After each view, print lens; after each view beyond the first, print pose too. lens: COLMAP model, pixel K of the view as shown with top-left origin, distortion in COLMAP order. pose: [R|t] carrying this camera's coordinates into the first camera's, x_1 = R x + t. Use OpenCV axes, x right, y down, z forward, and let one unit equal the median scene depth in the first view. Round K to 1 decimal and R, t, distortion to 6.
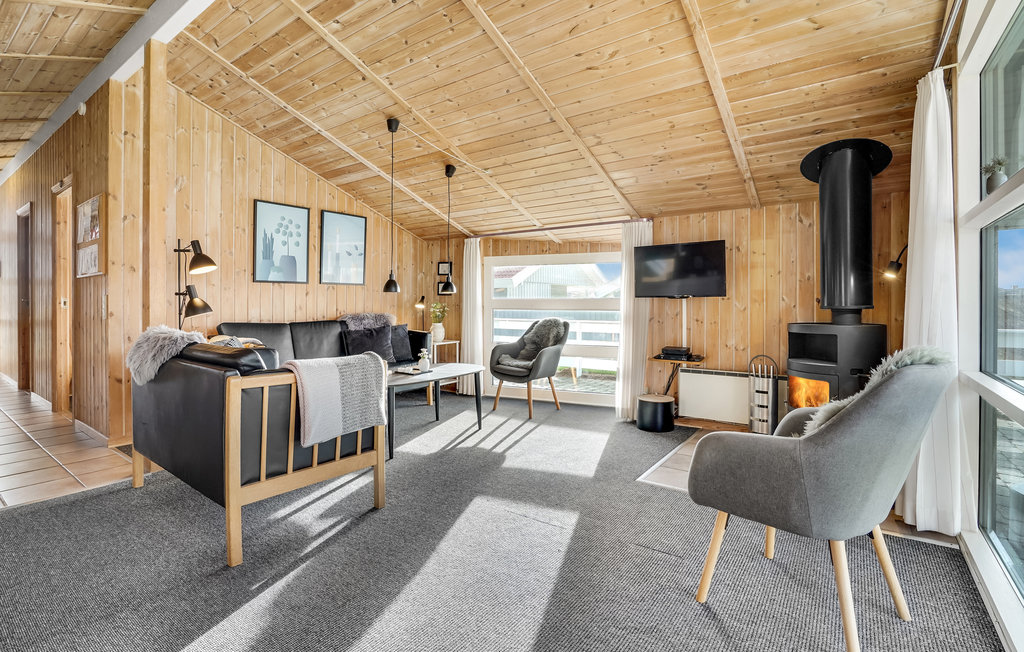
lens RADIAL K [[474.4, 0, 502.0], [0, 474.4, 305.2], [0, 0, 1]] dist [-0.037125, 0.000167]
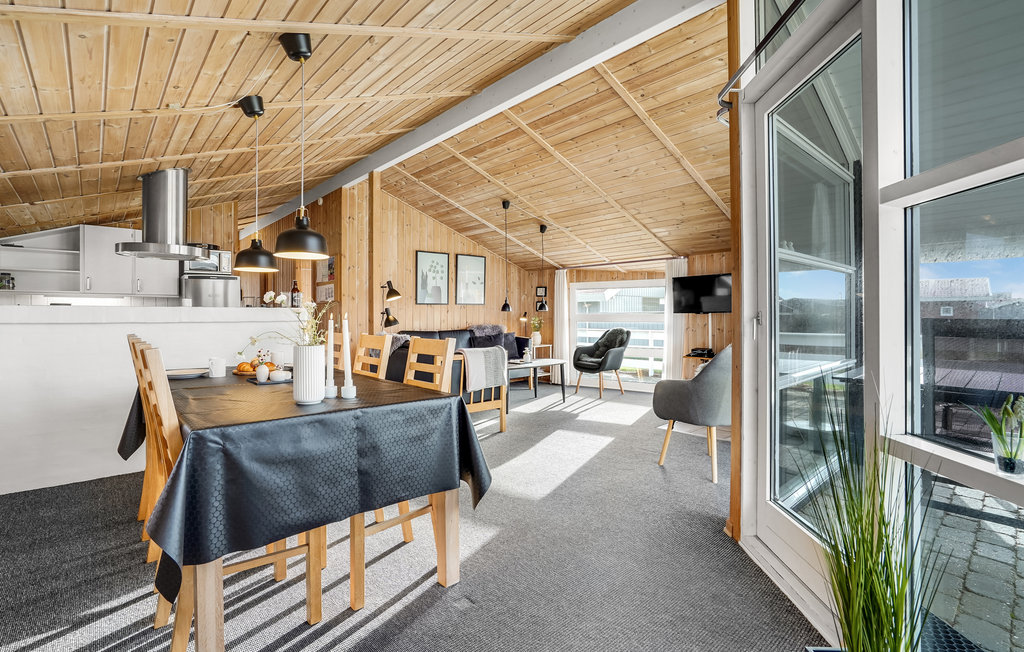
lens RADIAL K [[474.4, 0, 502.0], [0, 474.4, 305.2], [0, 0, 1]] dist [-0.037125, 0.000167]
pose [[0.977519, -0.009931, -0.210612, 0.072166], [0.004967, 0.999698, -0.024083, -0.008104], [0.210788, 0.022496, 0.977273, -0.458234]]
